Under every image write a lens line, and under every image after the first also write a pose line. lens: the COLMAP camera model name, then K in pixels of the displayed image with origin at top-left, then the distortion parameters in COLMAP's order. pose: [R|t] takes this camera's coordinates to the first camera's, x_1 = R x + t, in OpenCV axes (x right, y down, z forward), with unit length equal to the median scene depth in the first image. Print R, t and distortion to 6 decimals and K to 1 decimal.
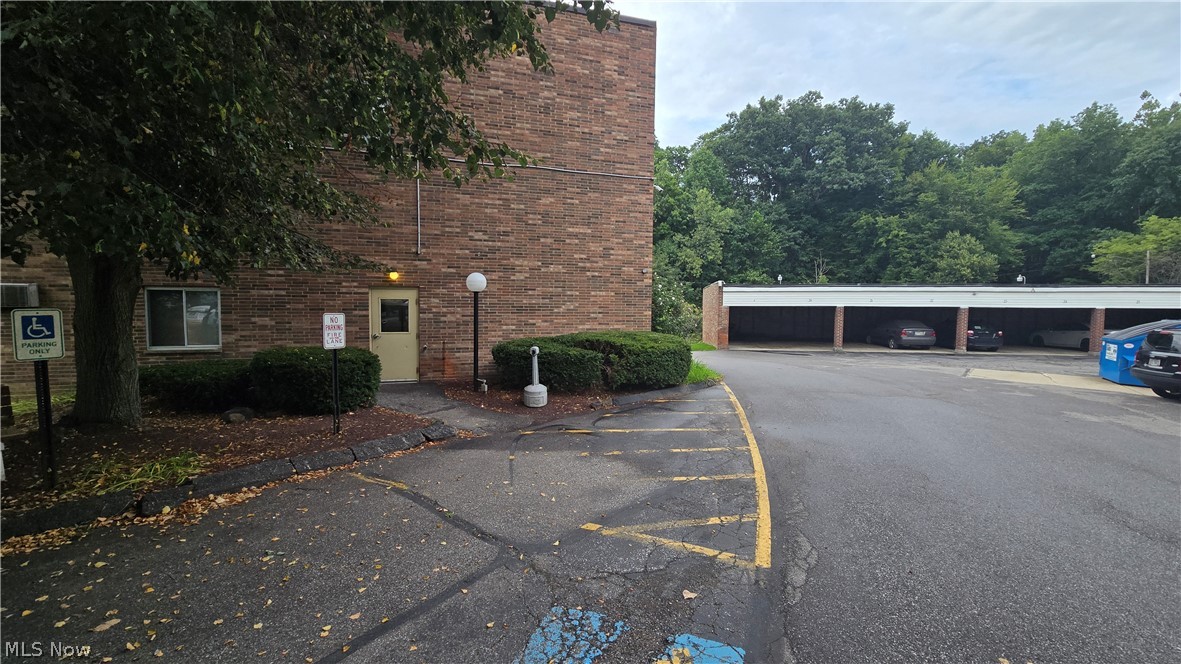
lens RADIAL K [[483.2, 0, 590.5], [0, 483.2, 332.0], [0, 0, 1]] dist [-0.000432, 0.000023]
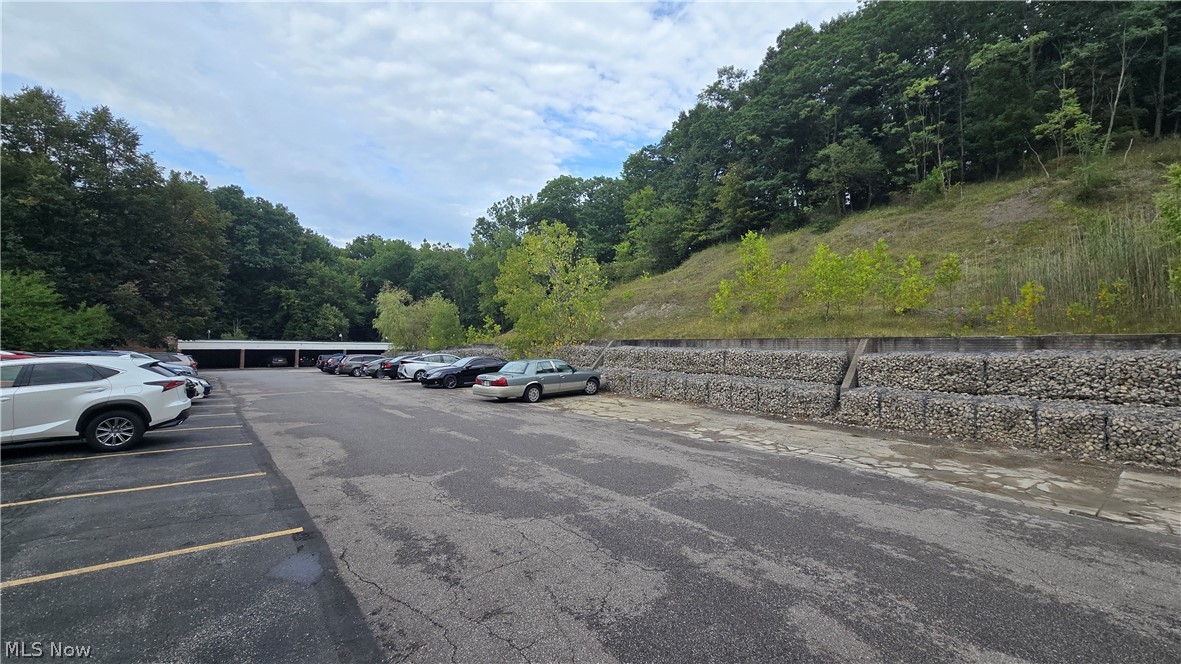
lens RADIAL K [[483.2, 0, 590.5], [0, 483.2, 332.0], [0, 0, 1]] dist [-0.000432, 0.000023]
pose [[0.487728, 0.030049, 0.872478, -0.256078], [0.039315, 0.997637, -0.056338, 0.022329], [-0.872110, 0.061779, 0.485395, -0.580763]]
